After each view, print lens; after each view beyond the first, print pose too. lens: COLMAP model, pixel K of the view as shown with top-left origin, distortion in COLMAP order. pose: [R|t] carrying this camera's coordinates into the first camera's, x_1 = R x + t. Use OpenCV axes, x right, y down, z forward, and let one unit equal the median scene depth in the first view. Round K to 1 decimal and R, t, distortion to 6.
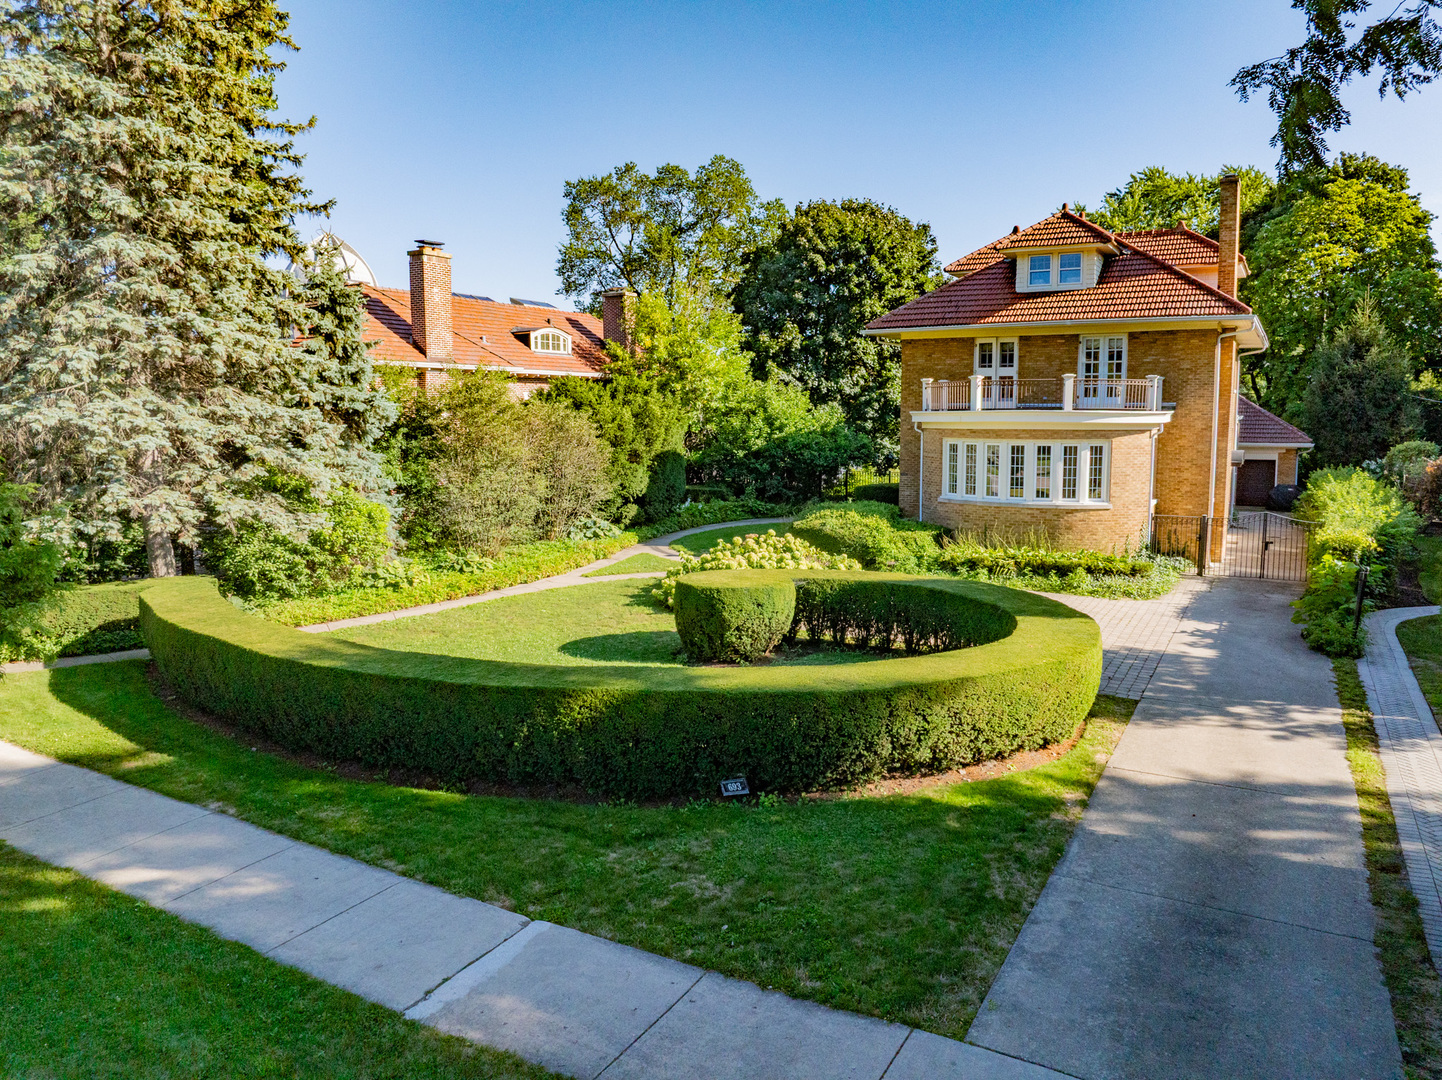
lens RADIAL K [[1002.5, 0, 722.7], [0, 1002.5, 534.5], [0, 0, 1]] dist [-0.036052, -0.001466]
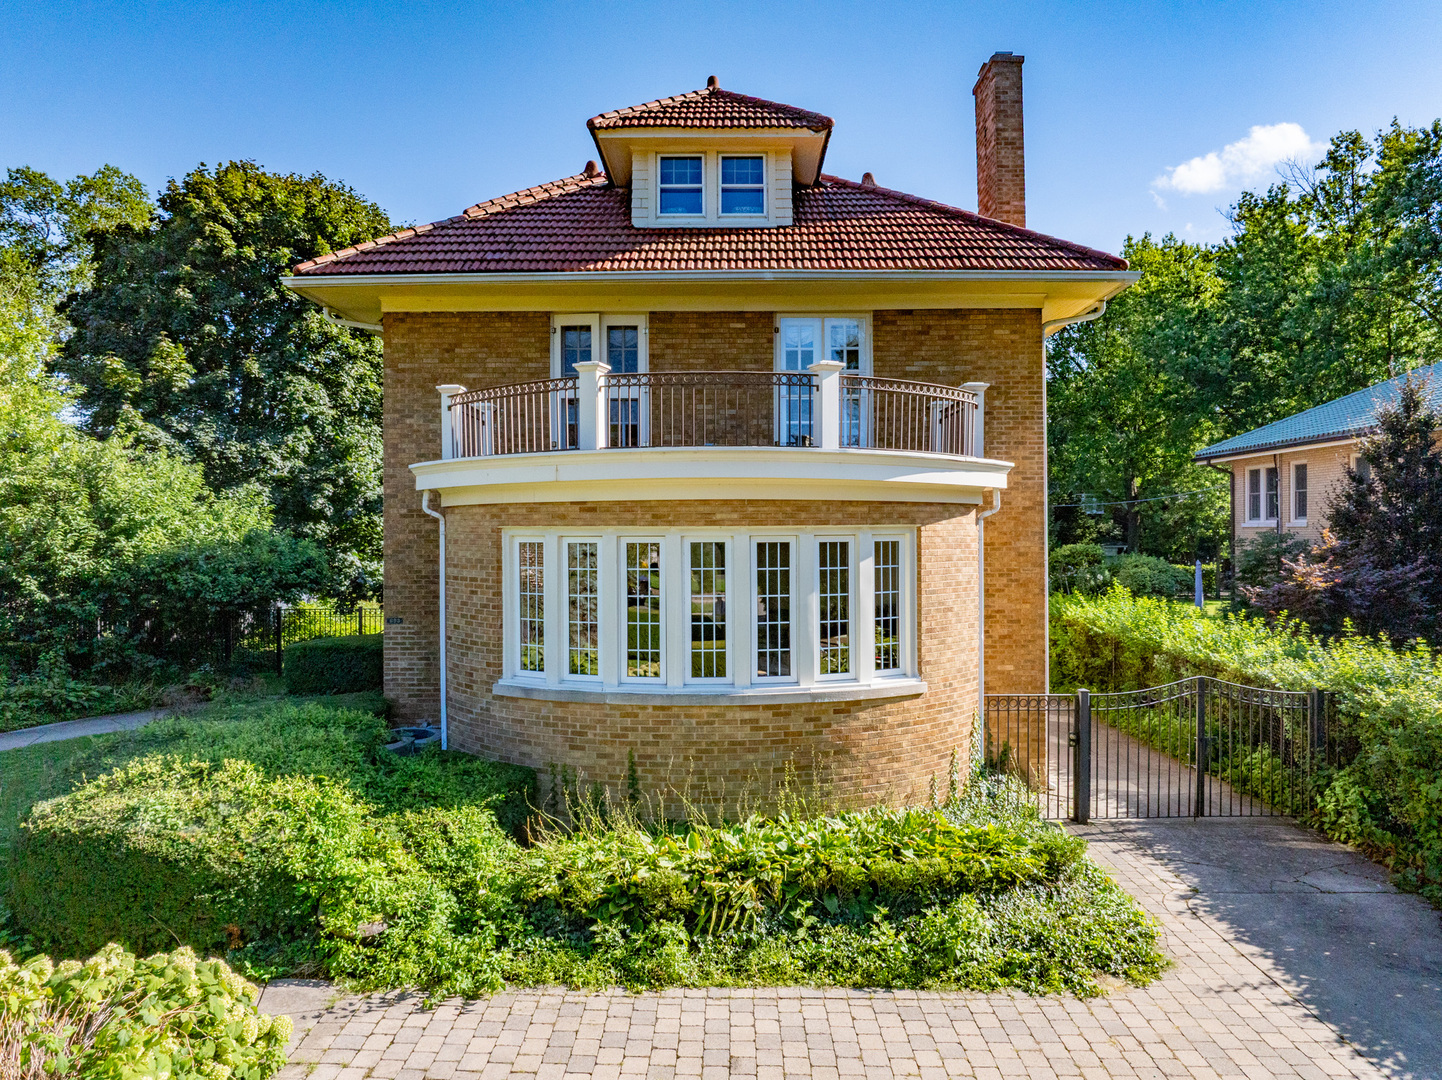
lens RADIAL K [[1002.5, 0, 722.7], [0, 1002.5, 534.5], [0, 0, 1]] dist [-0.036052, -0.001466]
pose [[0.871117, -0.000306, 0.491076, 0.101680], [0.060482, 0.992453, -0.106671, -0.046368], [-0.487337, 0.122624, 0.864561, 0.605377]]
